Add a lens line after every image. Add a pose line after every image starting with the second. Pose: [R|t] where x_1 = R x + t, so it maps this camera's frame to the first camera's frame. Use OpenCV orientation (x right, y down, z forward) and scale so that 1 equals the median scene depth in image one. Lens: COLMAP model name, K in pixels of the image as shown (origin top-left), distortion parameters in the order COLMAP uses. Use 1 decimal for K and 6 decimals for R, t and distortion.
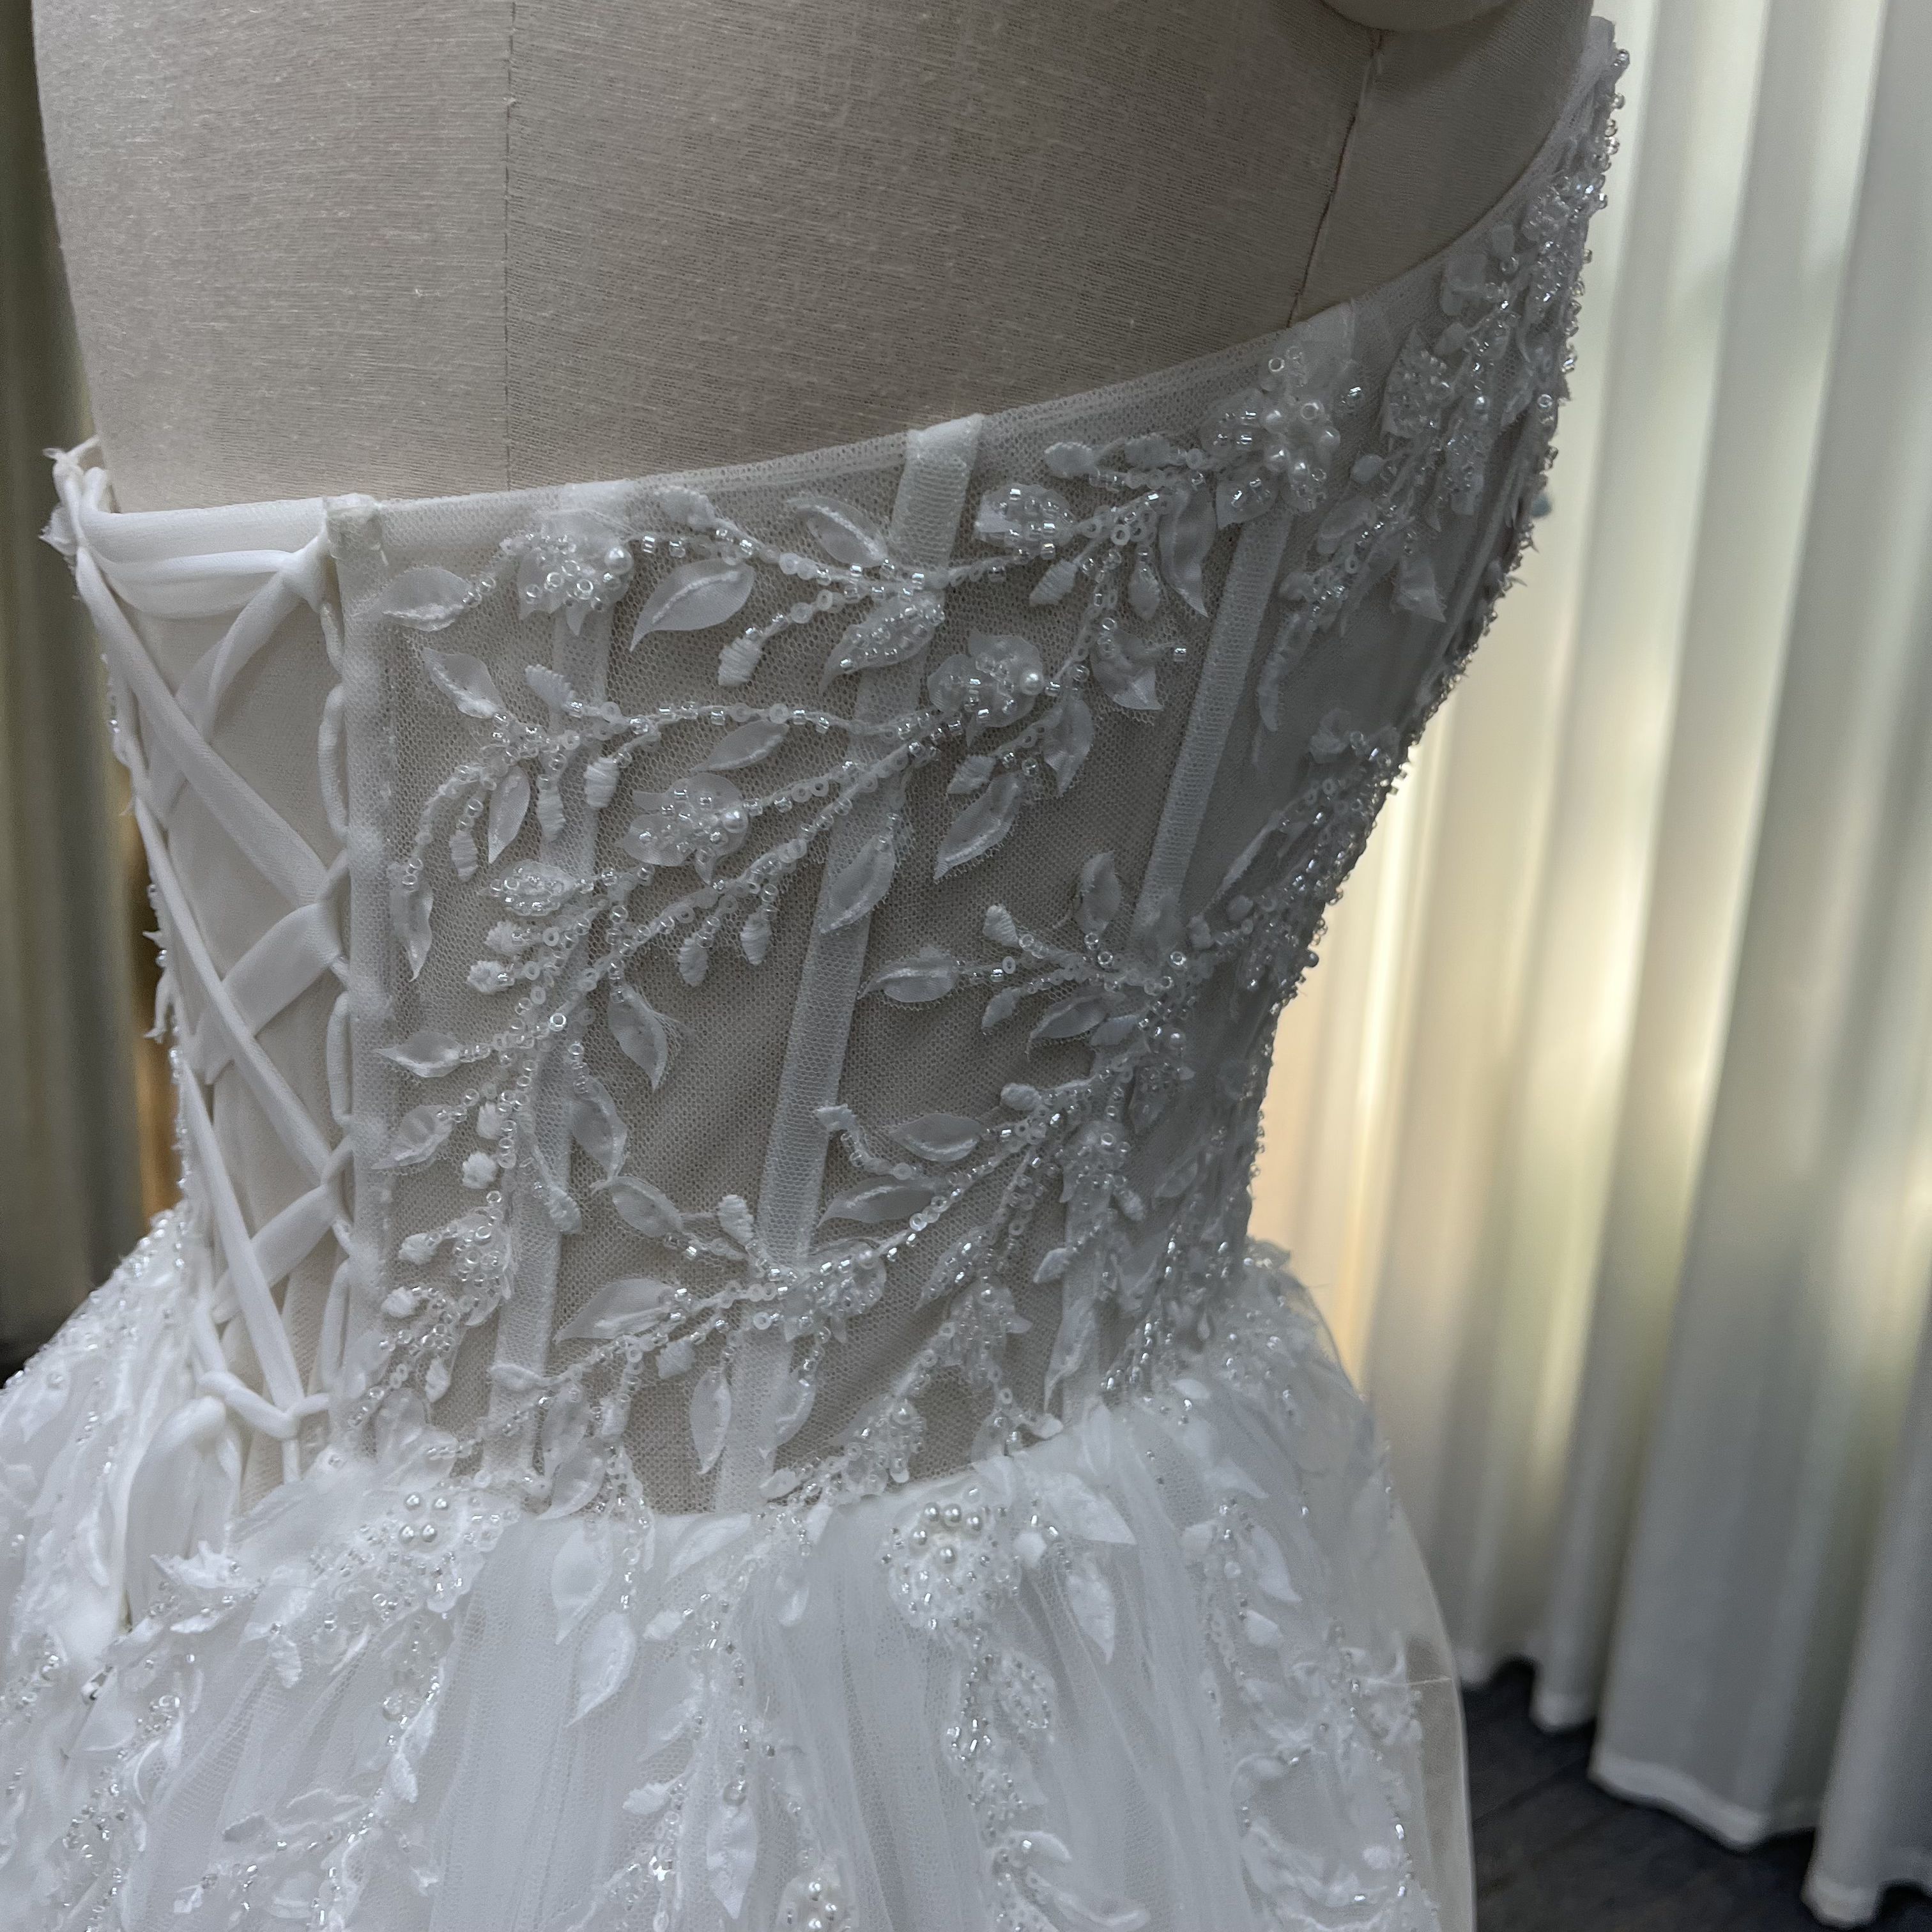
lens RADIAL K [[1969.3, 0, 973.1], [0, 1969.3, 977.8], [0, 0, 1]] dist [0.051745, -0.056859]
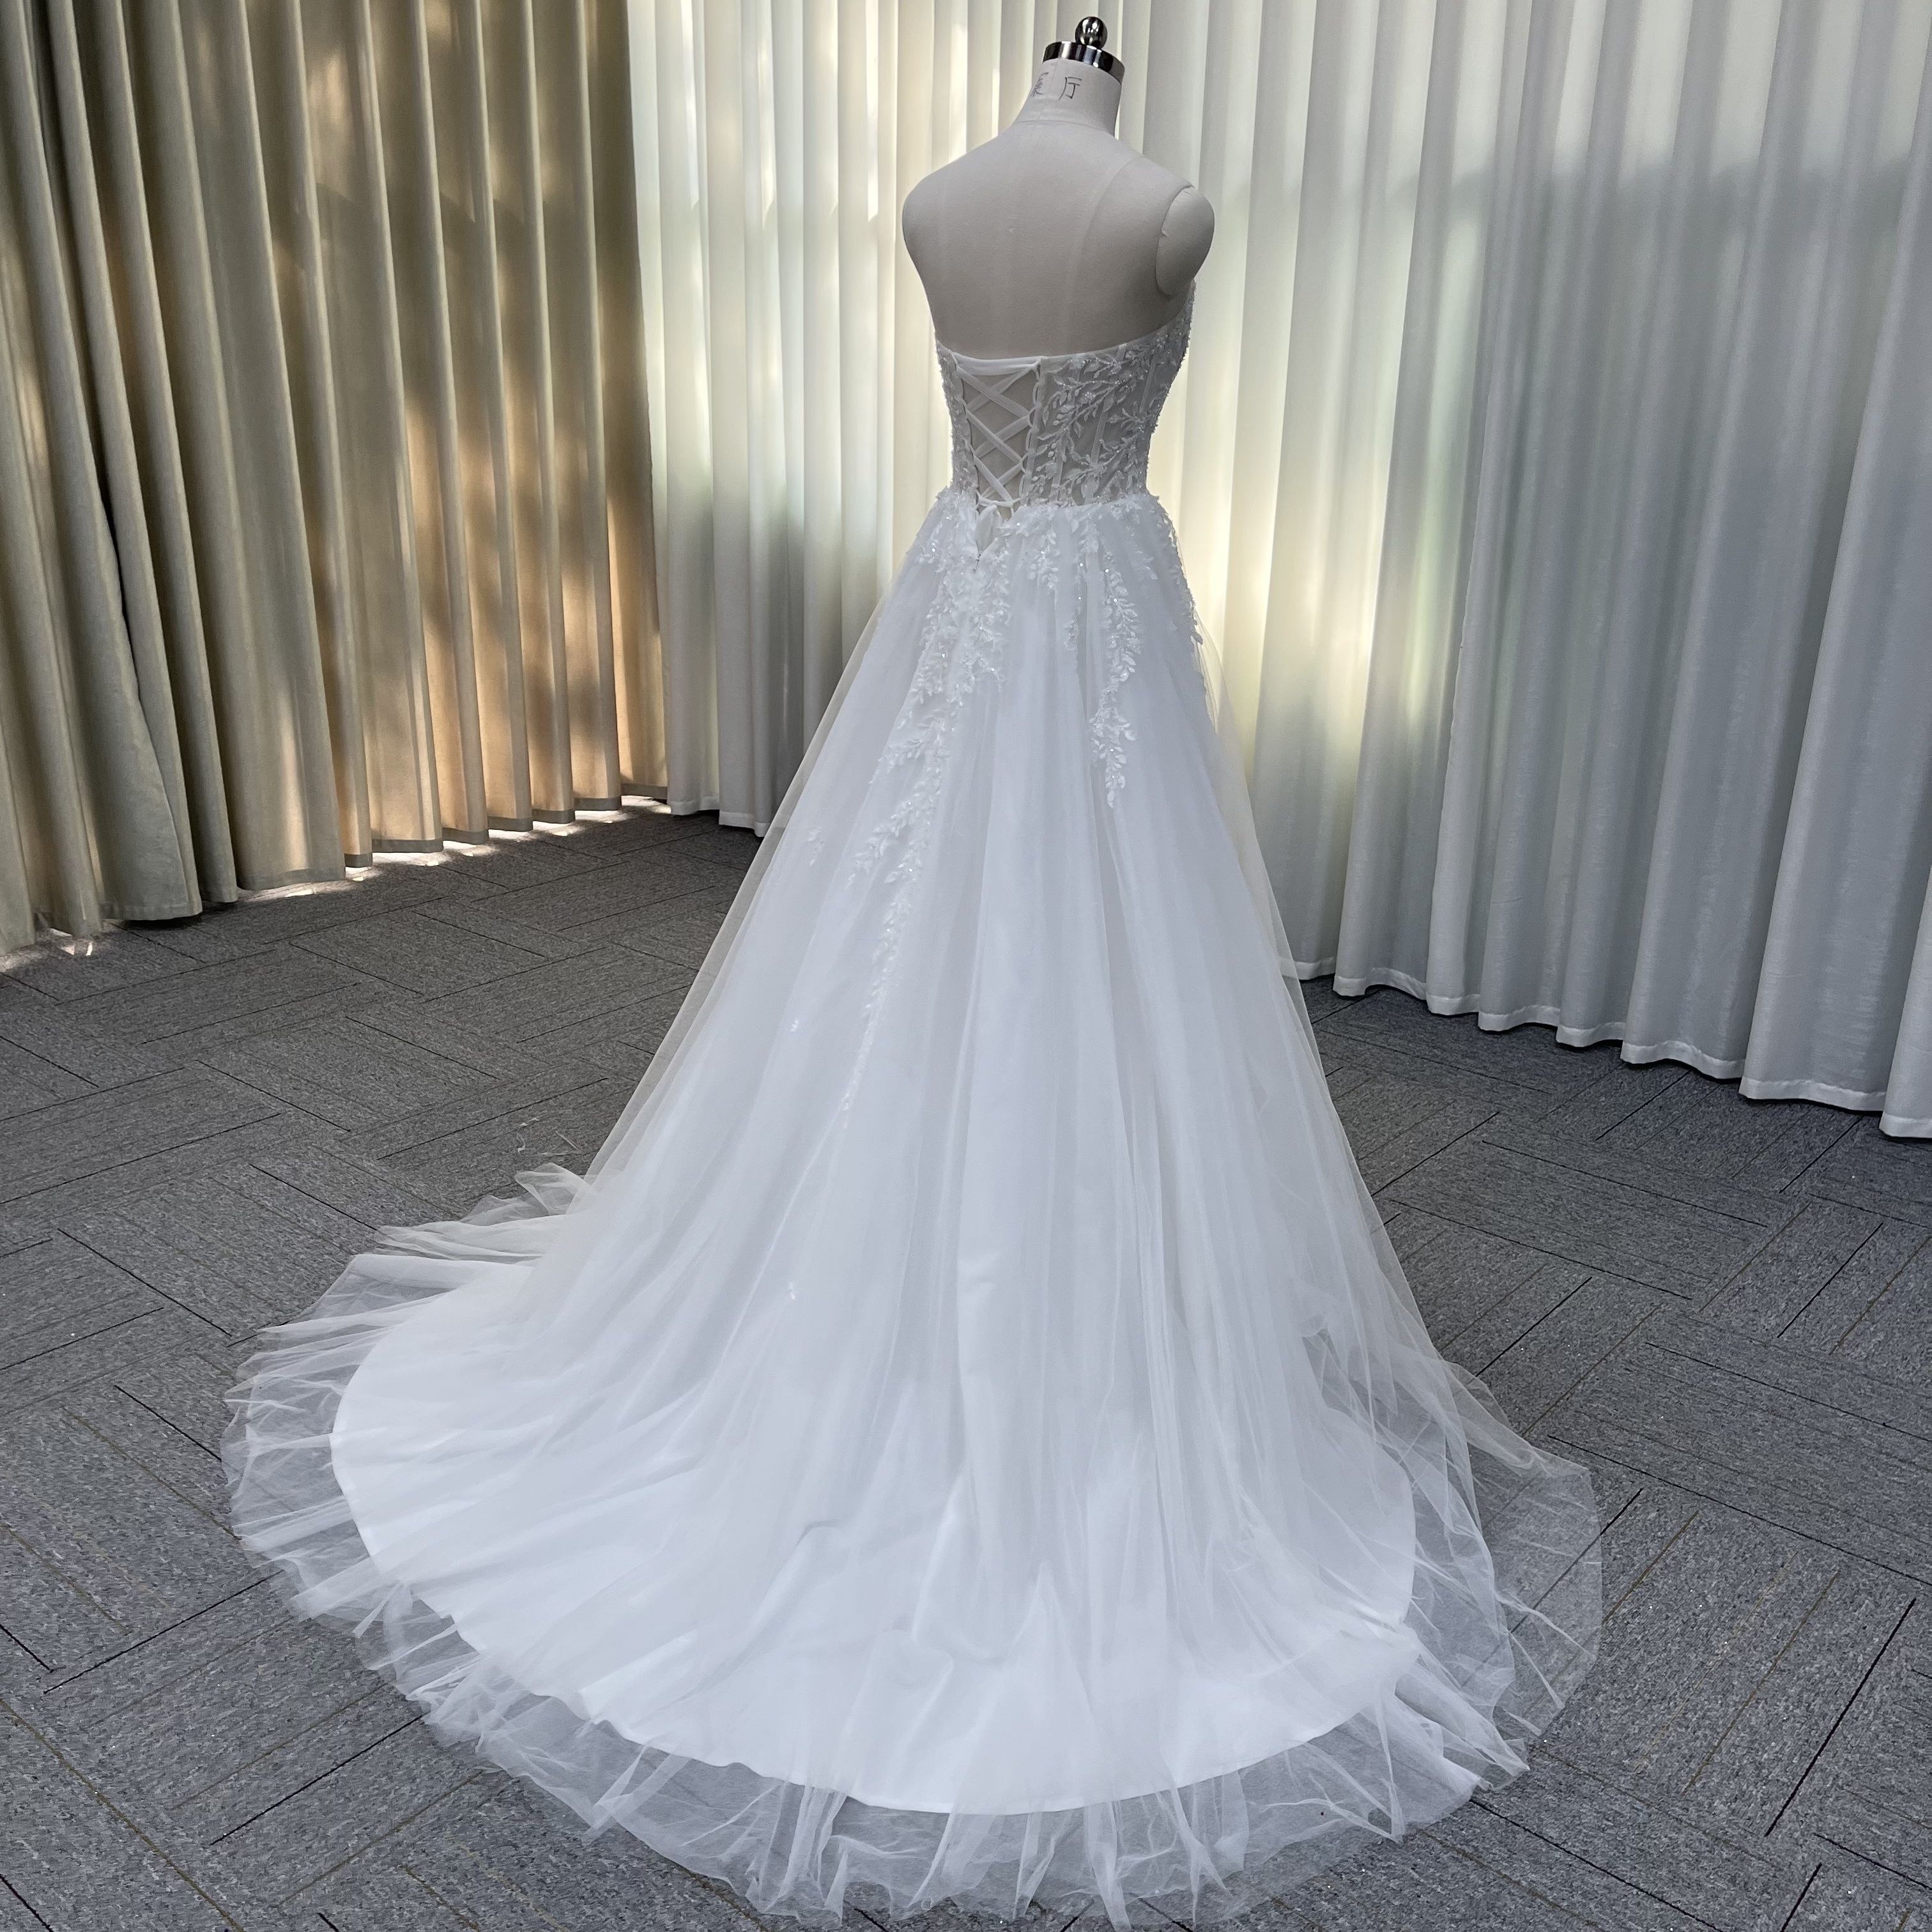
lens RADIAL K [[1957.3, 0, 967.8], [0, 1957.3, 903.2], [0, 0, 1]] dist [0.073602, -0.008364]
pose [[0.979565, -0.100284, 0.174343, -1.886877], [0.087959, 0.993139, 0.077055, 1.099626], [-0.180875, -0.060146, 0.981665, -5.791354]]
